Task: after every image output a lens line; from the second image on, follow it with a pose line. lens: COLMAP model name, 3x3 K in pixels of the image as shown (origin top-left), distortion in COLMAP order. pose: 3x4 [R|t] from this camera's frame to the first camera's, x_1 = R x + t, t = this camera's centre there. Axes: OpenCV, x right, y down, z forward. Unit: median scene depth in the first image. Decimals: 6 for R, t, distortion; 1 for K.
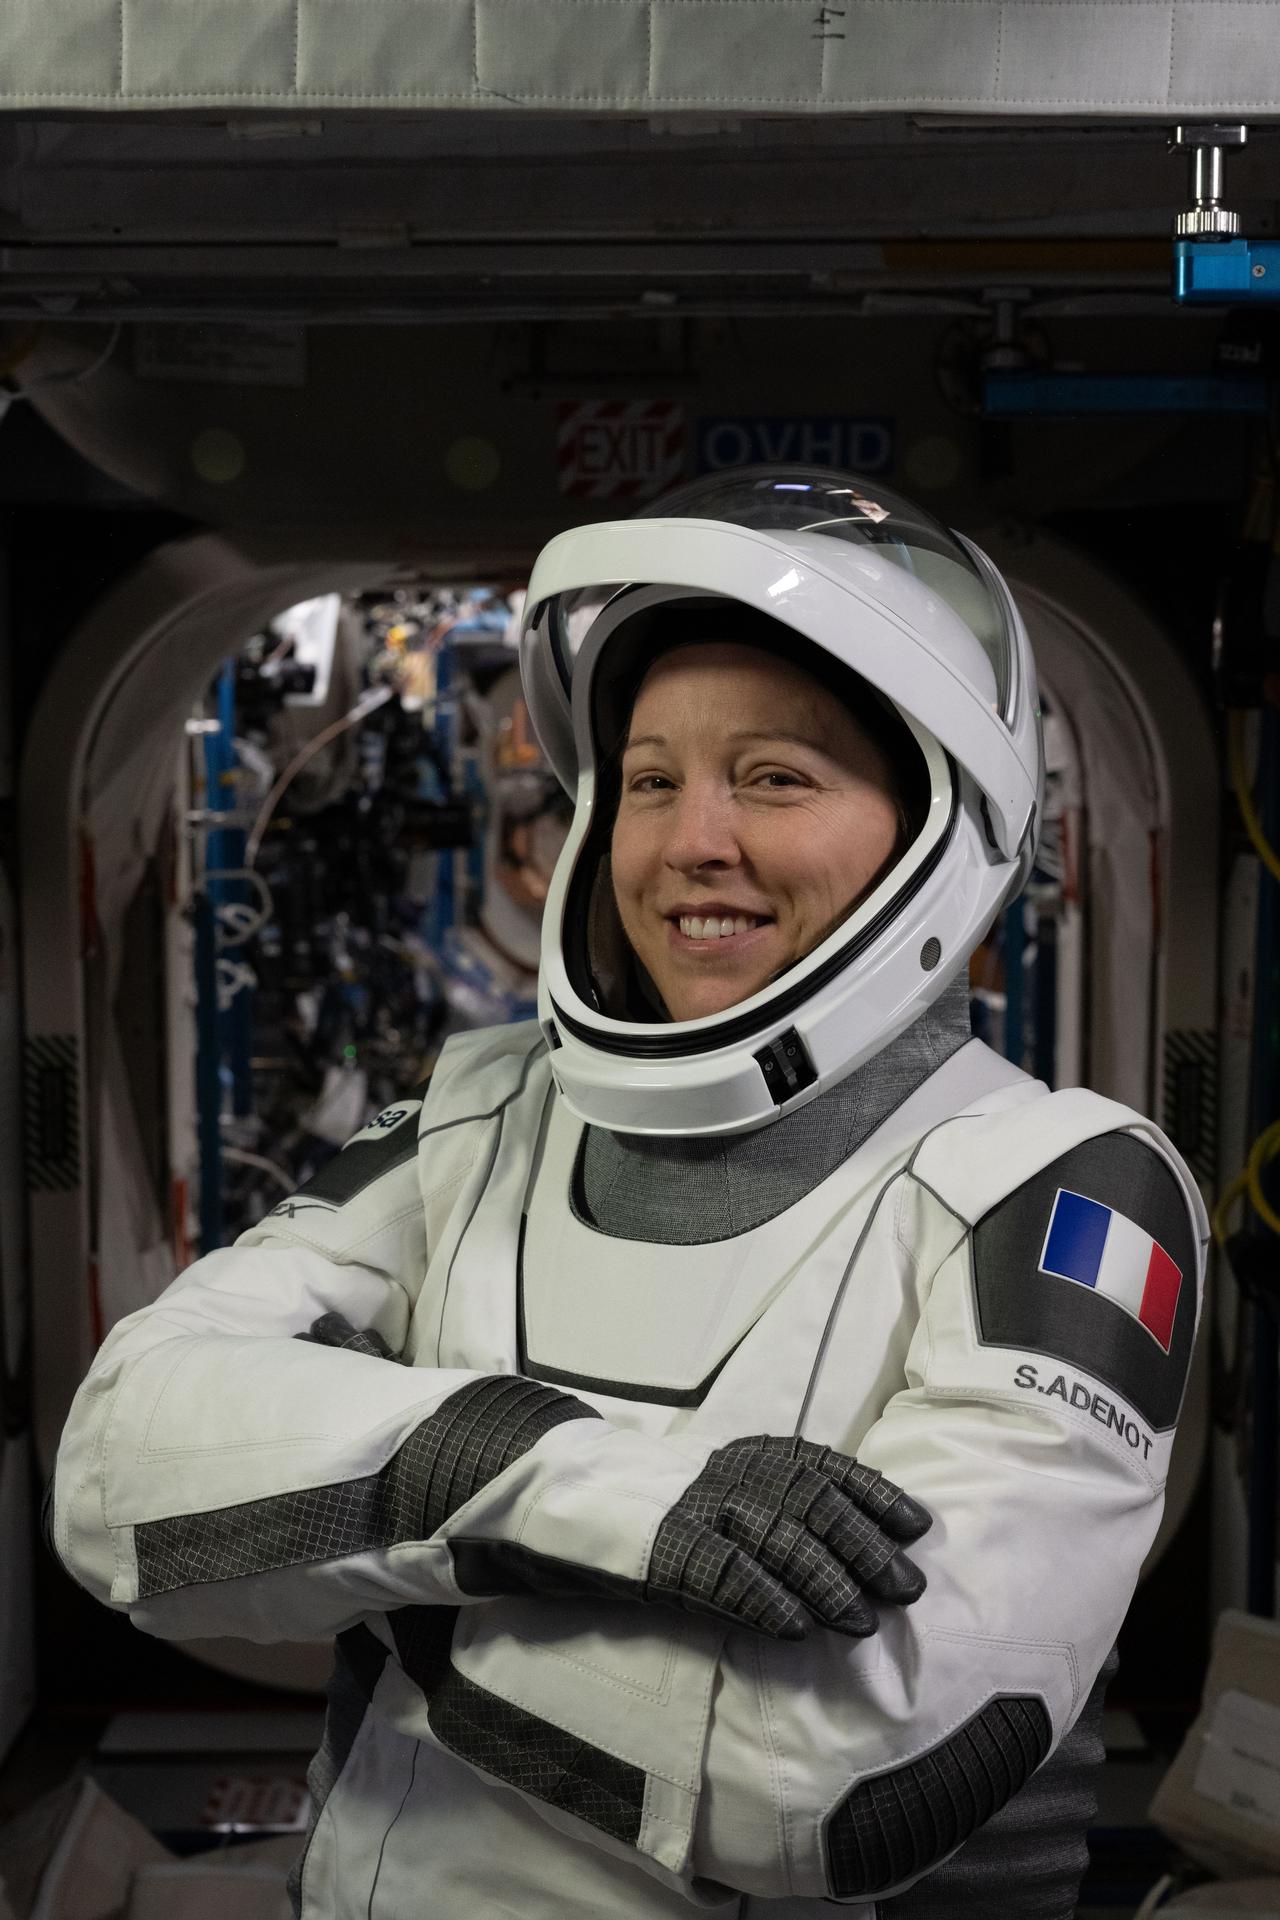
lens RADIAL K [[2726.1, 0, 641.3], [0, 2726.1, 960.5], [0, 0, 1]] dist [0.018149, 0.000000]
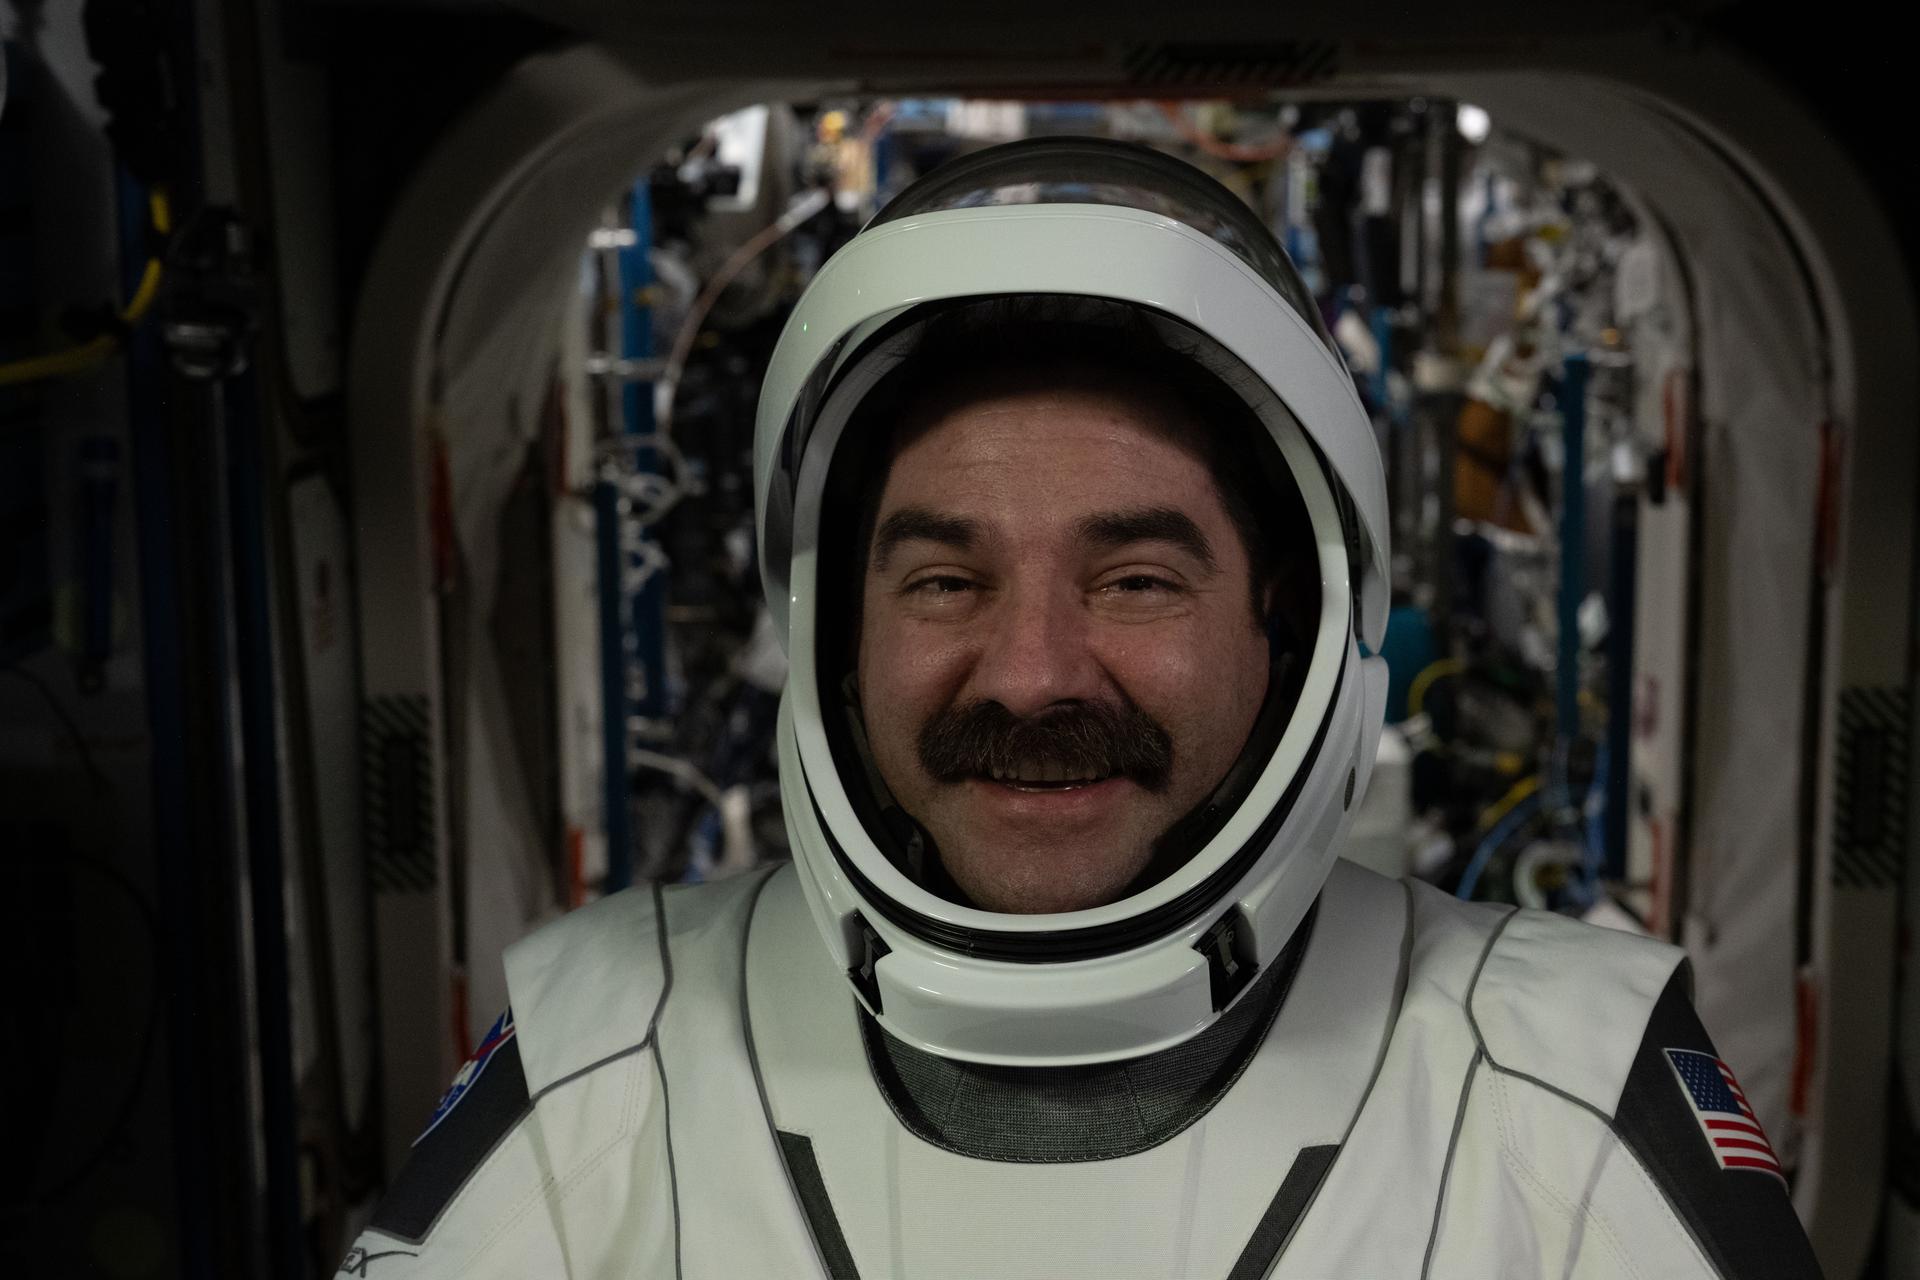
lens RADIAL K [[2726.1, 0, 958.0], [0, 2726.1, 639.4], [0, 0, 1]] dist [0.018149, 0.000000]
pose [[0.999017, -0.001023, -0.044328, -0.017715], [0.004398, 0.997091, 0.076094, -0.040167], [0.044121, -0.076214, 0.996115, 0.194475]]
